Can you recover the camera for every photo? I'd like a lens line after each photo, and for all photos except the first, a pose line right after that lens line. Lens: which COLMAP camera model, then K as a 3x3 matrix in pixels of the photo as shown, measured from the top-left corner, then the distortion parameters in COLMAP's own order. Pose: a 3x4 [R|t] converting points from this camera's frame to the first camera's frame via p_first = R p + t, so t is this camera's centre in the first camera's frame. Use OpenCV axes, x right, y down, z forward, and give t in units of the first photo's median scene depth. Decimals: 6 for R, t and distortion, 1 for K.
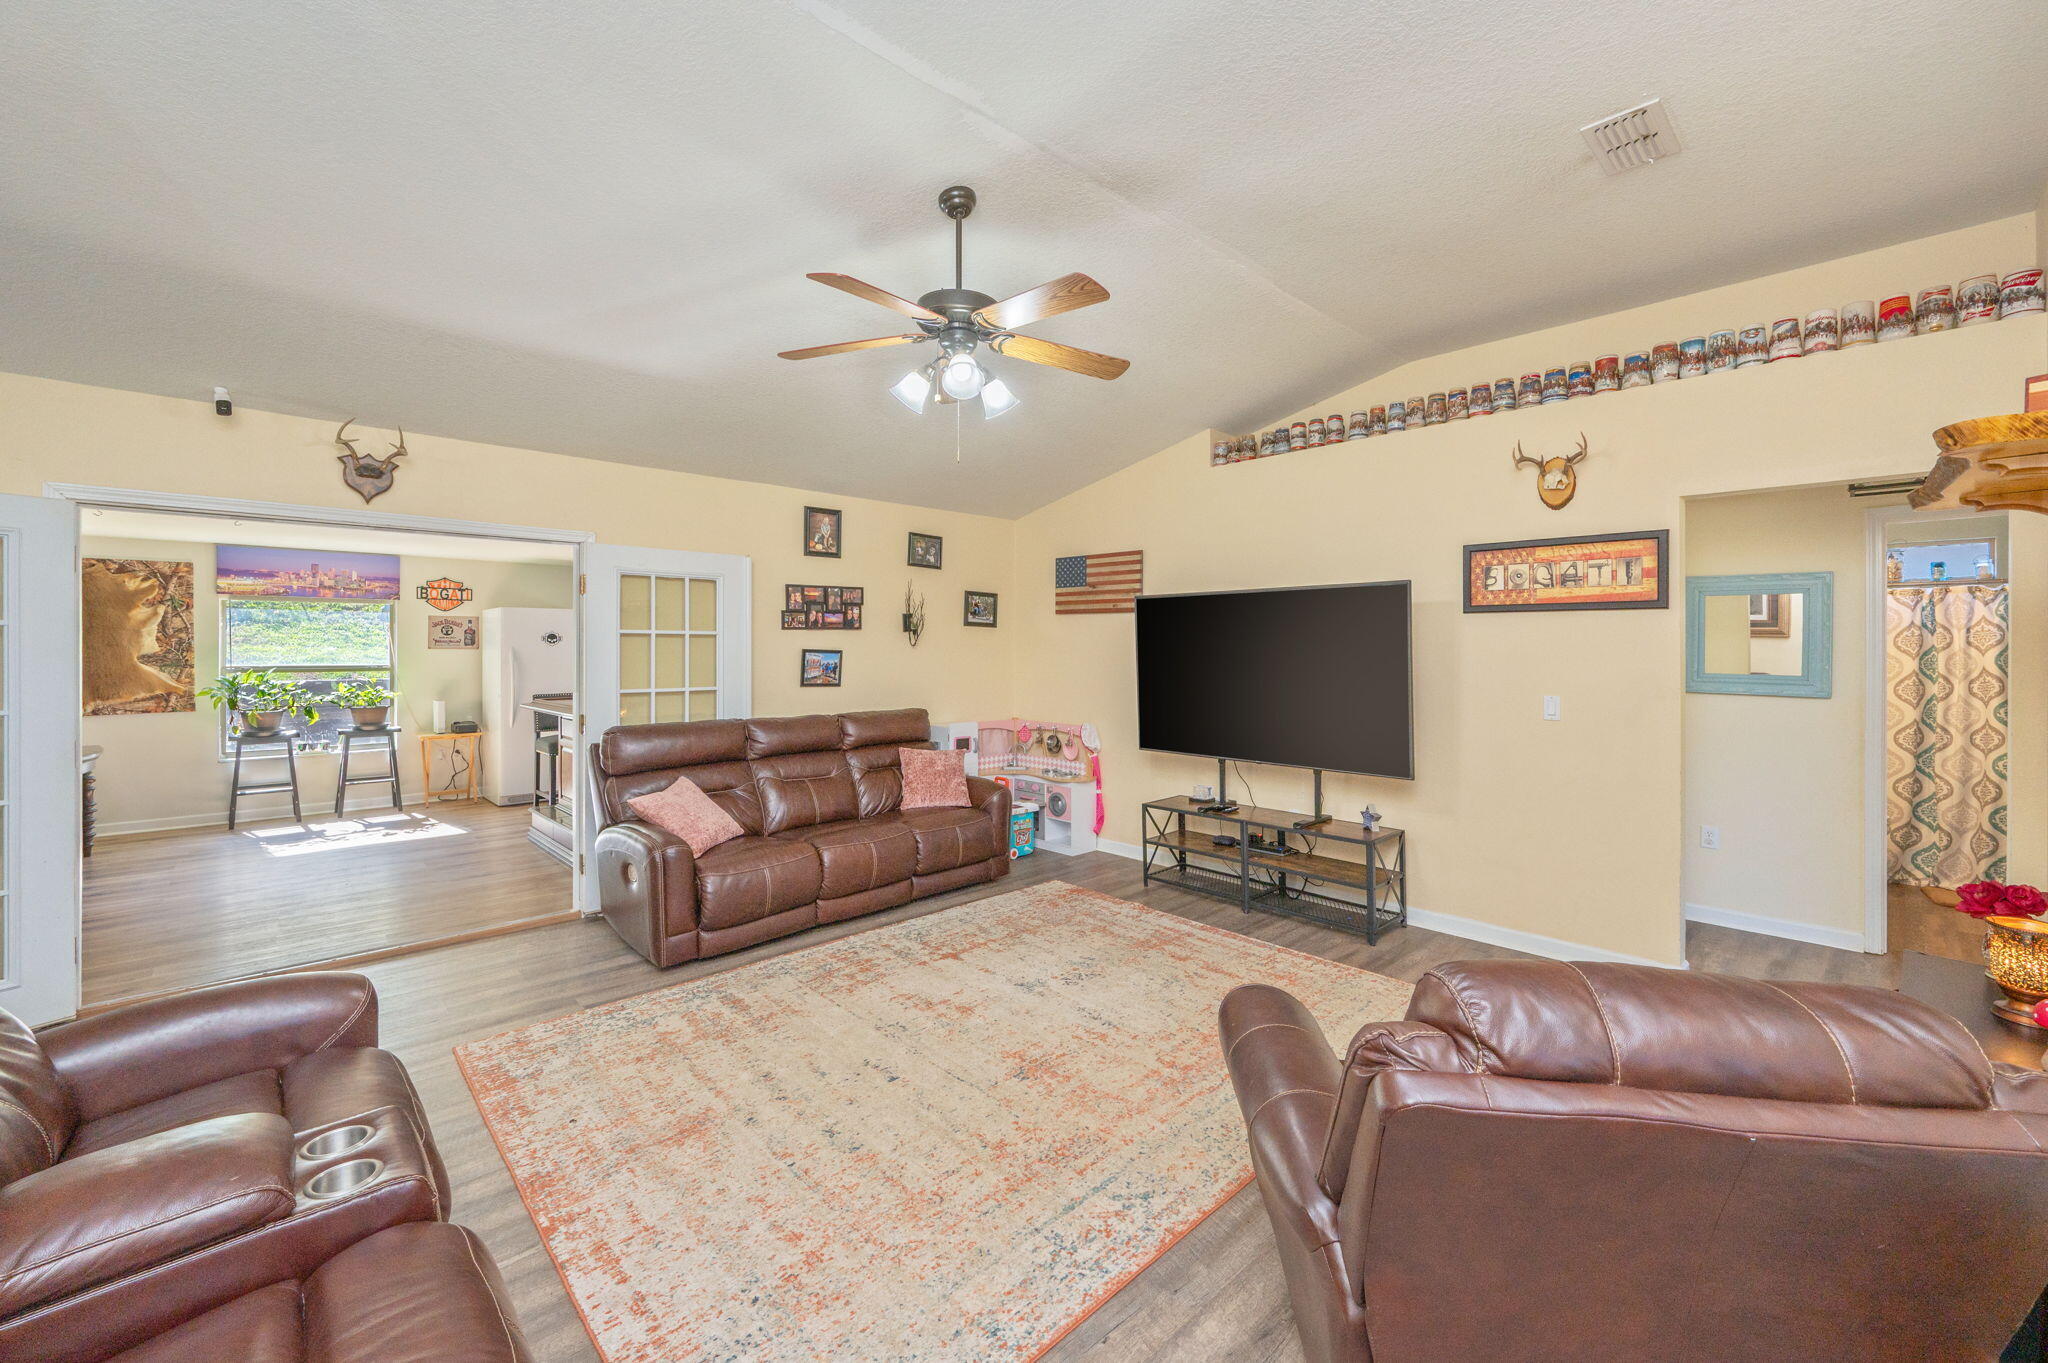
lens RADIAL K [[809.3, 0, 1049.3], [0, 809.3, 640.7], [0, 0, 1]] dist [0.000062, -0.000276]
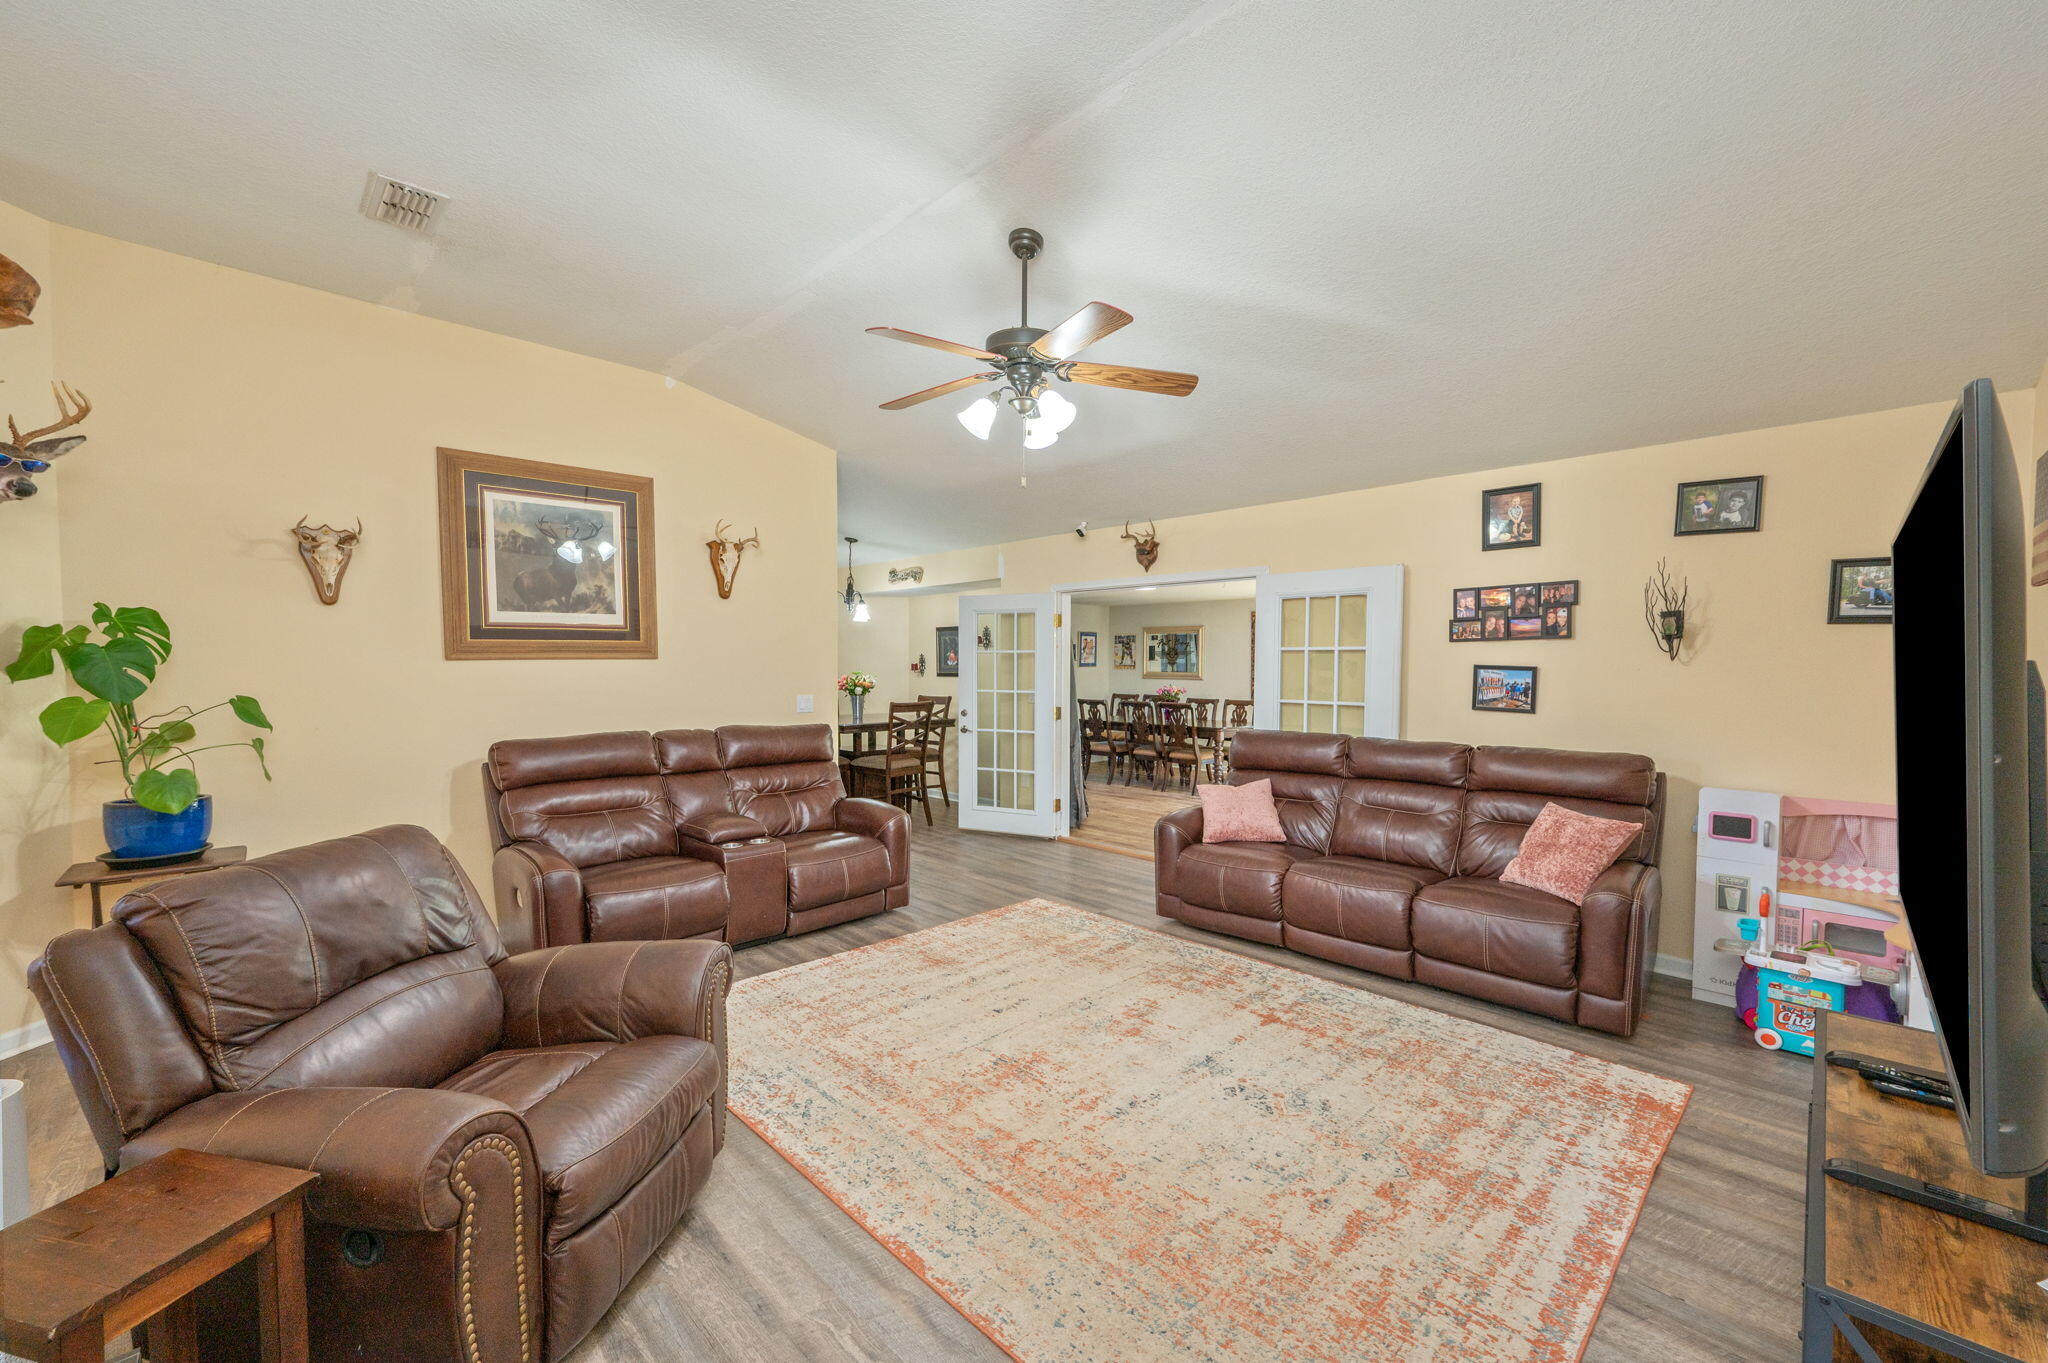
lens RADIAL K [[809.3, 0, 1026.3], [0, 809.3, 693.8], [0, 0, 1]] dist [0.000062, -0.000276]
pose [[0.016692, 0.036462, -0.999196, 0.575313], [0.005651, 0.999315, 0.036561, 0.007688], [0.999845, -0.006256, 0.016475, 0.577839]]
